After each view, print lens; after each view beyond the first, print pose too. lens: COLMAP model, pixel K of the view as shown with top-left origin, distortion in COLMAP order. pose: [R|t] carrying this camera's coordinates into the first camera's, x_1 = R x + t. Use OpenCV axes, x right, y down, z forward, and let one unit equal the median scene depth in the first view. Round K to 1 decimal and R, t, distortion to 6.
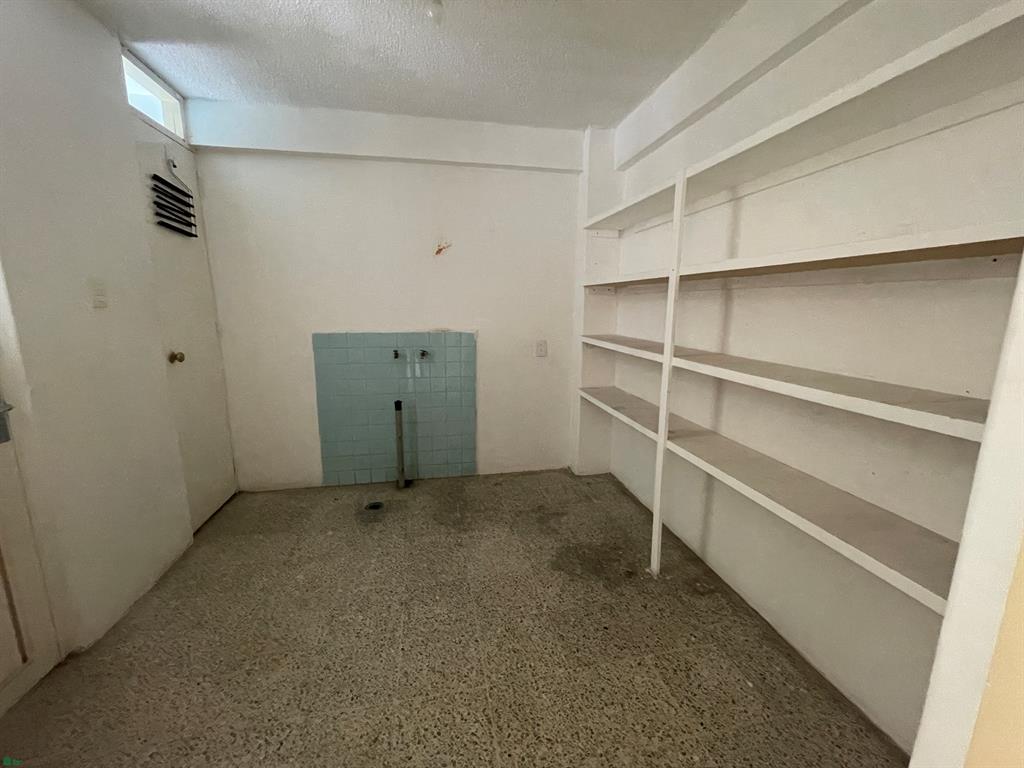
lens RADIAL K [[416.9, 0, 512.0], [0, 416.9, 382.9], [0, 0, 1]] dist [-0.002536, 0.000164]
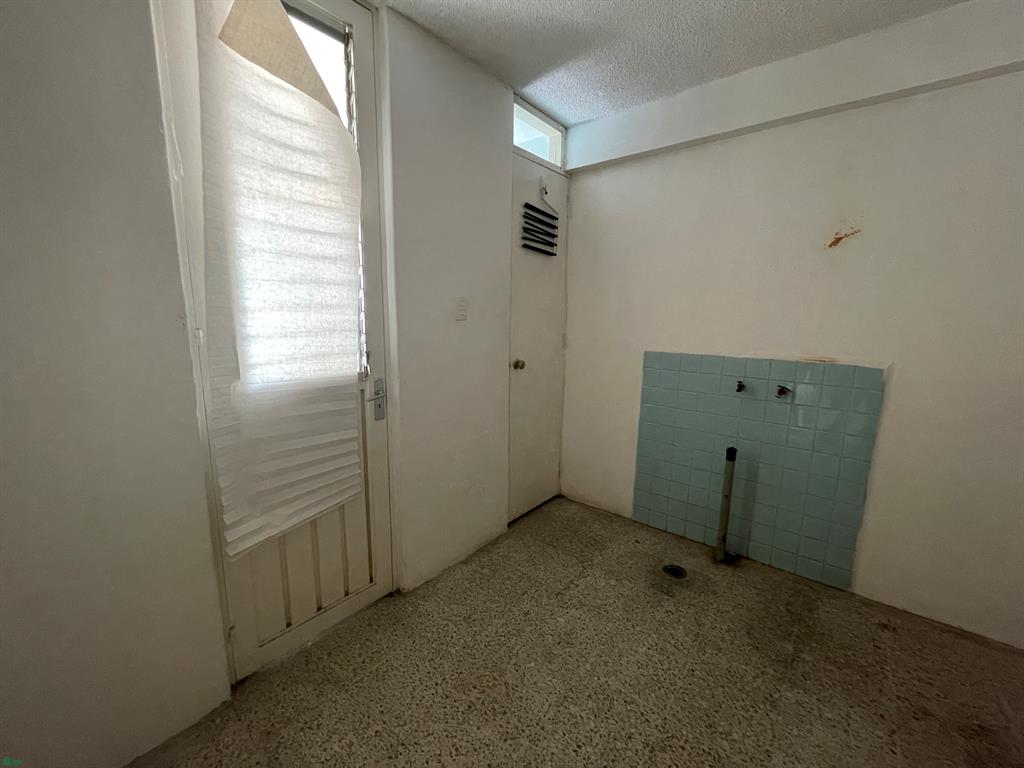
lens RADIAL K [[416.9, 0, 510.9], [0, 416.9, 384.0], [0, 0, 1]] dist [-0.002536, 0.000164]
pose [[0.639196, 0.133159, -0.757428, 0.029623], [-0.151877, 0.987356, 0.045411, -0.052239], [0.753898, 0.086009, 0.651337, 0.233220]]
